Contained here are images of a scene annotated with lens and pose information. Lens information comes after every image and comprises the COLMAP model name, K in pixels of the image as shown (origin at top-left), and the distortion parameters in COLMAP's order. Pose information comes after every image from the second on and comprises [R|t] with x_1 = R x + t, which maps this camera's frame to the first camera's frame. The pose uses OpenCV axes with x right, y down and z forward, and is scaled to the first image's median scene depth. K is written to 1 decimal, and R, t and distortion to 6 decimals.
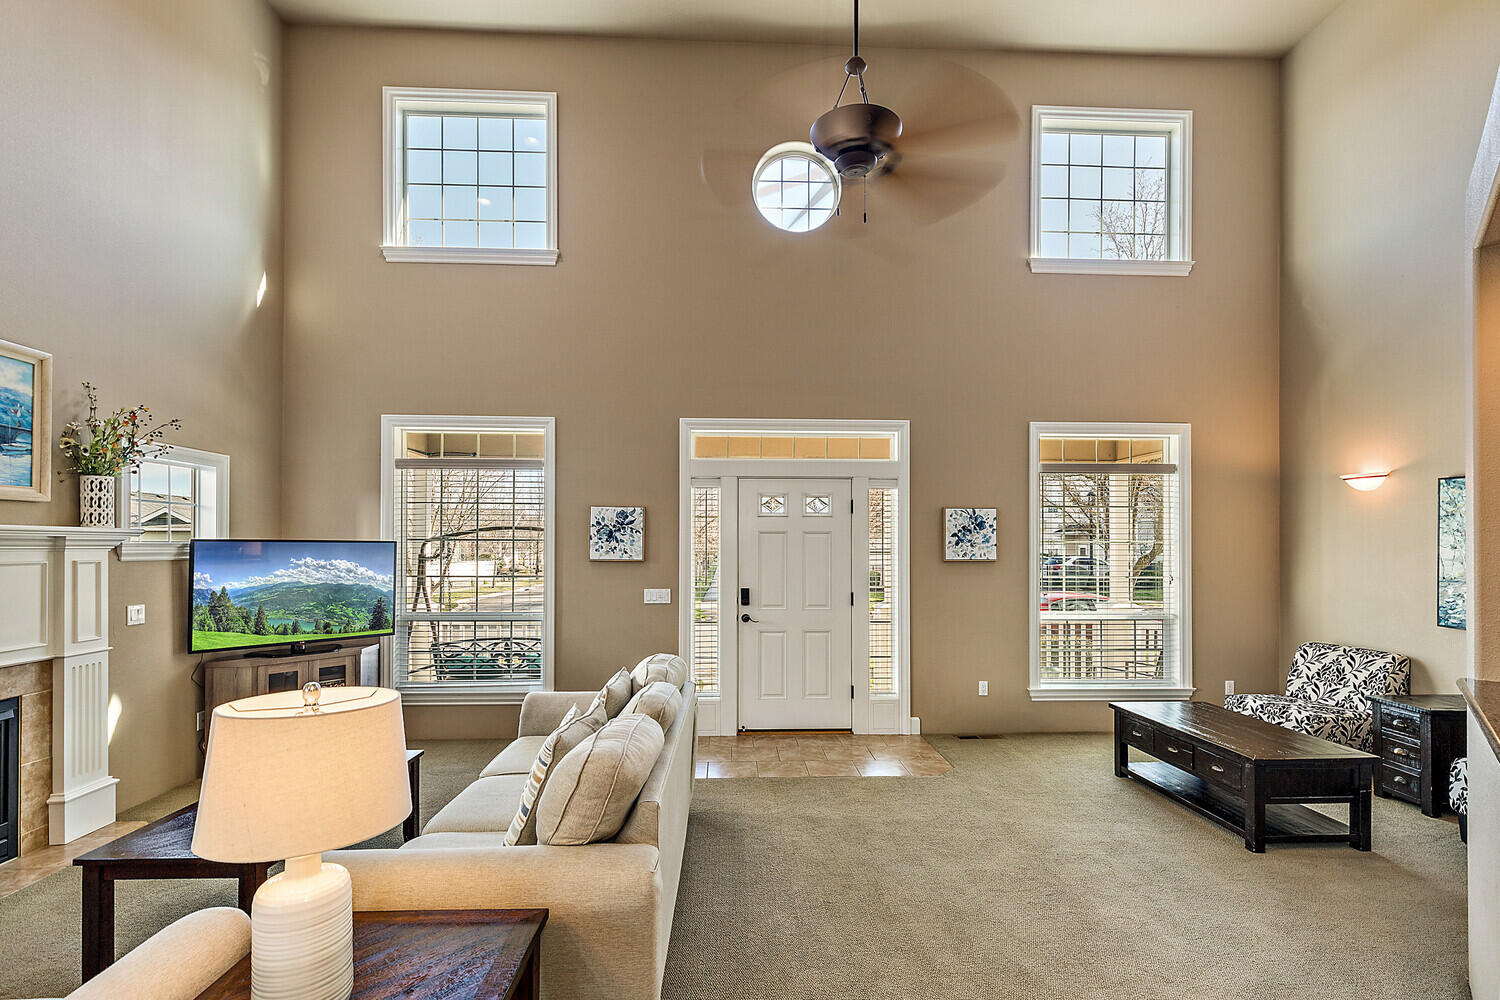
lens RADIAL K [[688.8, 0, 753.3], [0, 688.8, 541.3], [0, 0, 1]] dist [0.000336, -0.000148]
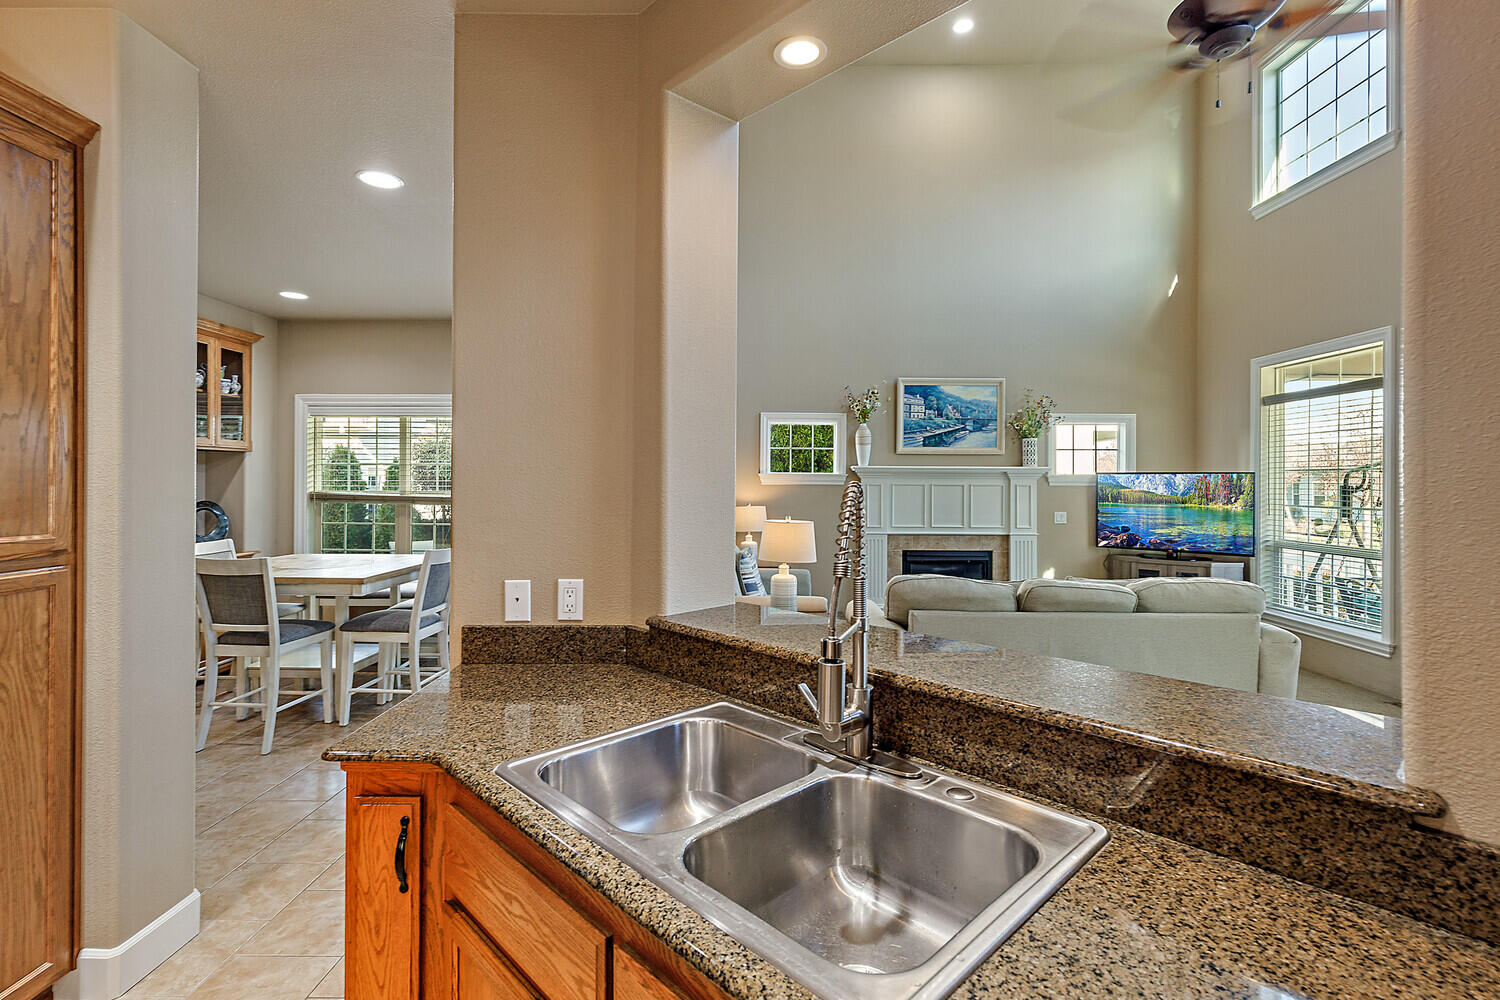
lens RADIAL K [[694.7, 0, 747.5], [0, 694.7, 480.3], [0, 0, 1]] dist [0.006473, -0.000008]
pose [[-0.052844, -0.006077, -0.998584, 0.654433], [0.002329, 0.999978, -0.006209, 0.018205], [0.998600, -0.002653, -0.052828, 0.250994]]
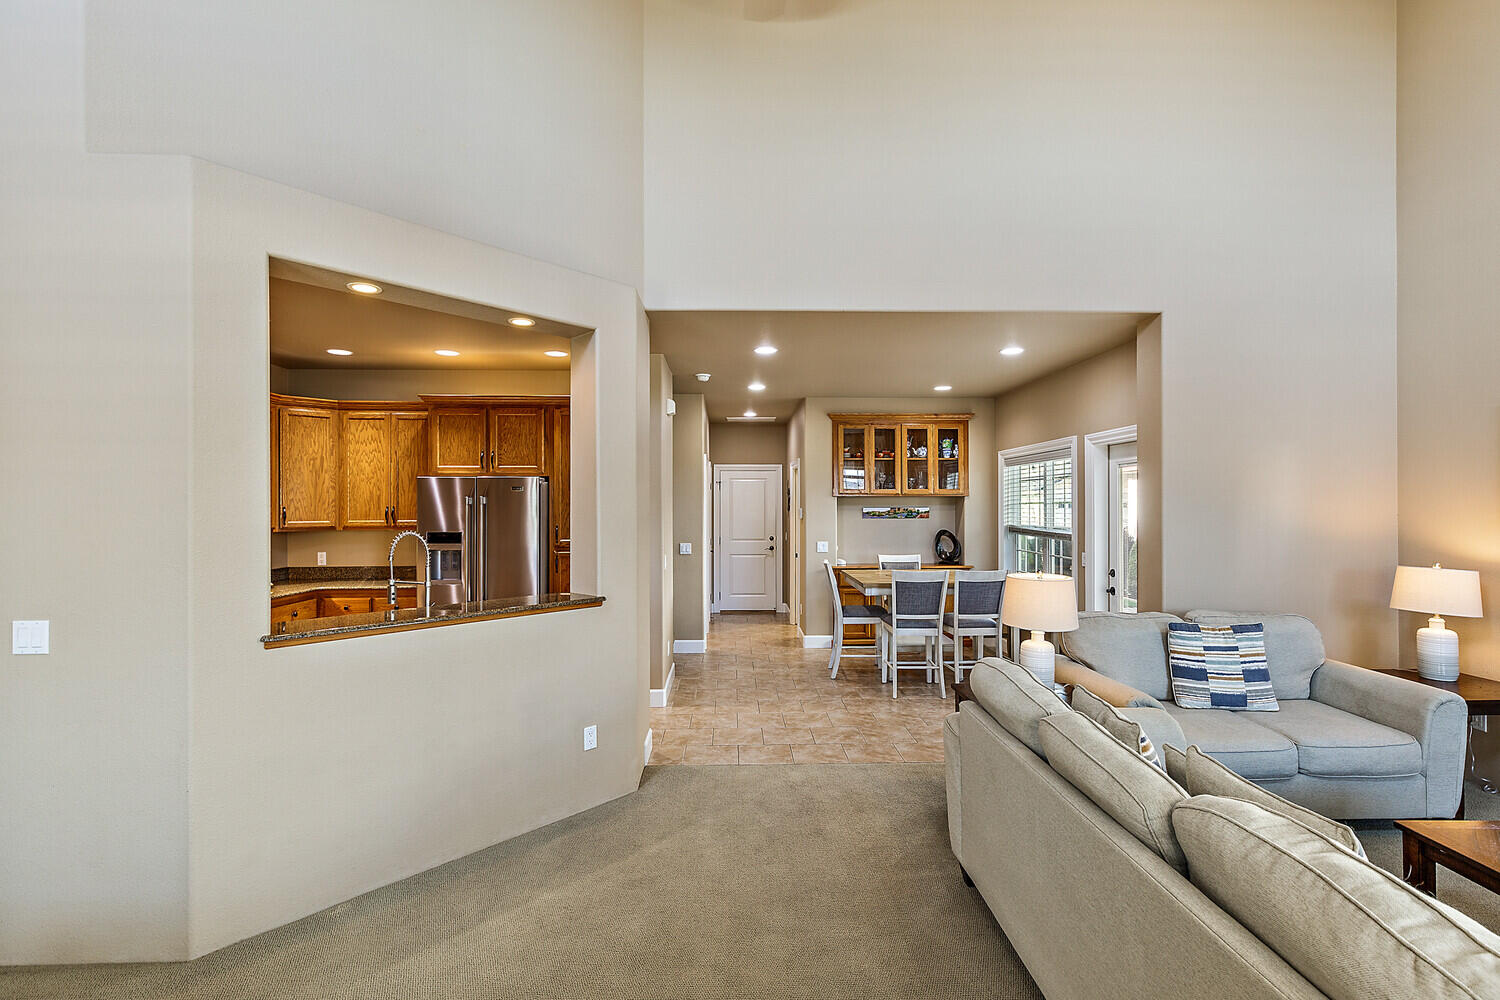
lens RADIAL K [[679.5, 0, 753.3], [0, 679.5, 499.5], [0, 0, 1]] dist [0.005491, 0.000031]
pose [[-0.999991, -0.001383, 0.003906, 0.107000], [-0.001443, 0.999880, -0.015424, -0.002301], [-0.003884, -0.015429, -0.999873, 0.910780]]
